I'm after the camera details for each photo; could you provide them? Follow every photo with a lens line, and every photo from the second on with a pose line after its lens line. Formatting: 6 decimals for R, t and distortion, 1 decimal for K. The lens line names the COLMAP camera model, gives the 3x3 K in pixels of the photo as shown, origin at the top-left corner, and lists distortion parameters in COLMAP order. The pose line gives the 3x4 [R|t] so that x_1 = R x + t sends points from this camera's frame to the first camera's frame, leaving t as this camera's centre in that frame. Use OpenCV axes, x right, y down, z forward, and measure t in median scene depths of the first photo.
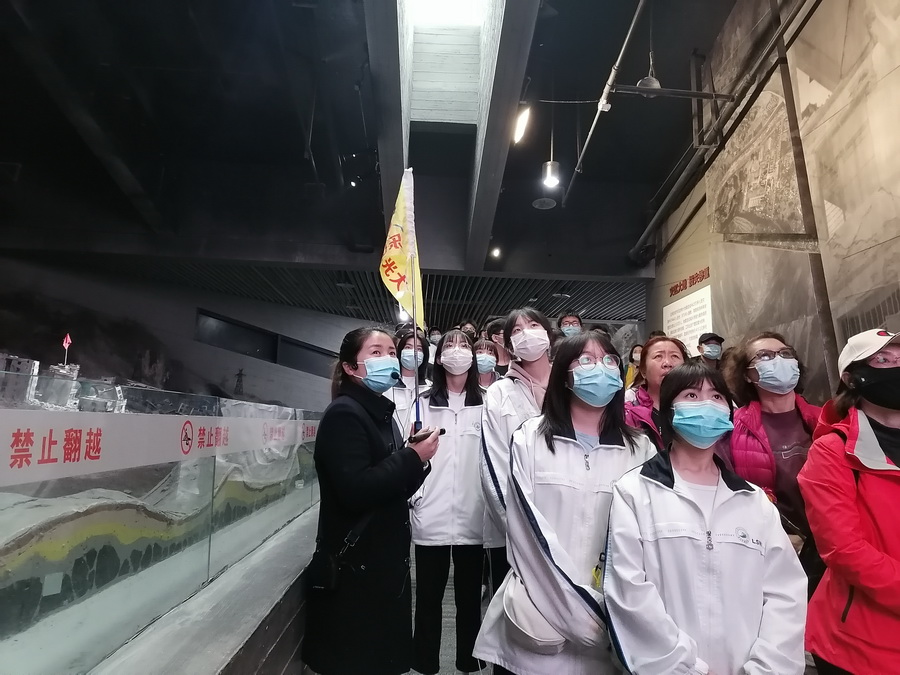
lens RADIAL K [[702.4, 0, 450.0], [0, 702.4, 337.5], [0, 0, 1]] dist [-0.003500, 0.001377]
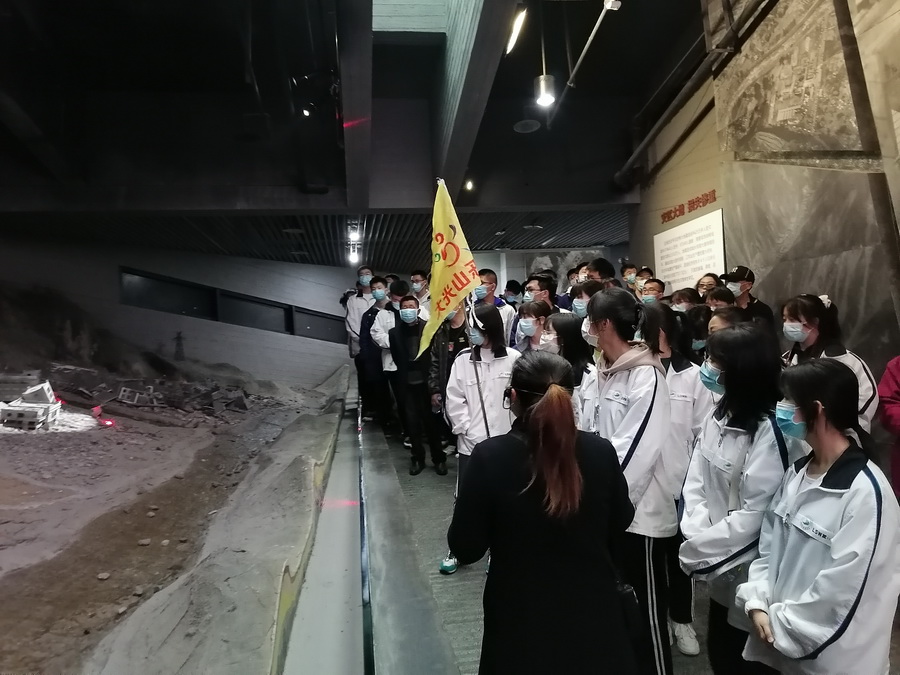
lens RADIAL K [[696.9, 0, 453.3], [0, 696.9, 348.5], [0, 0, 1]] dist [0.006908, -0.033467]
pose [[0.990918, -0.081301, 0.107105, -0.085776], [0.067484, 0.989623, 0.126855, -0.039391], [-0.116307, -0.118475, 0.986122, 0.148474]]
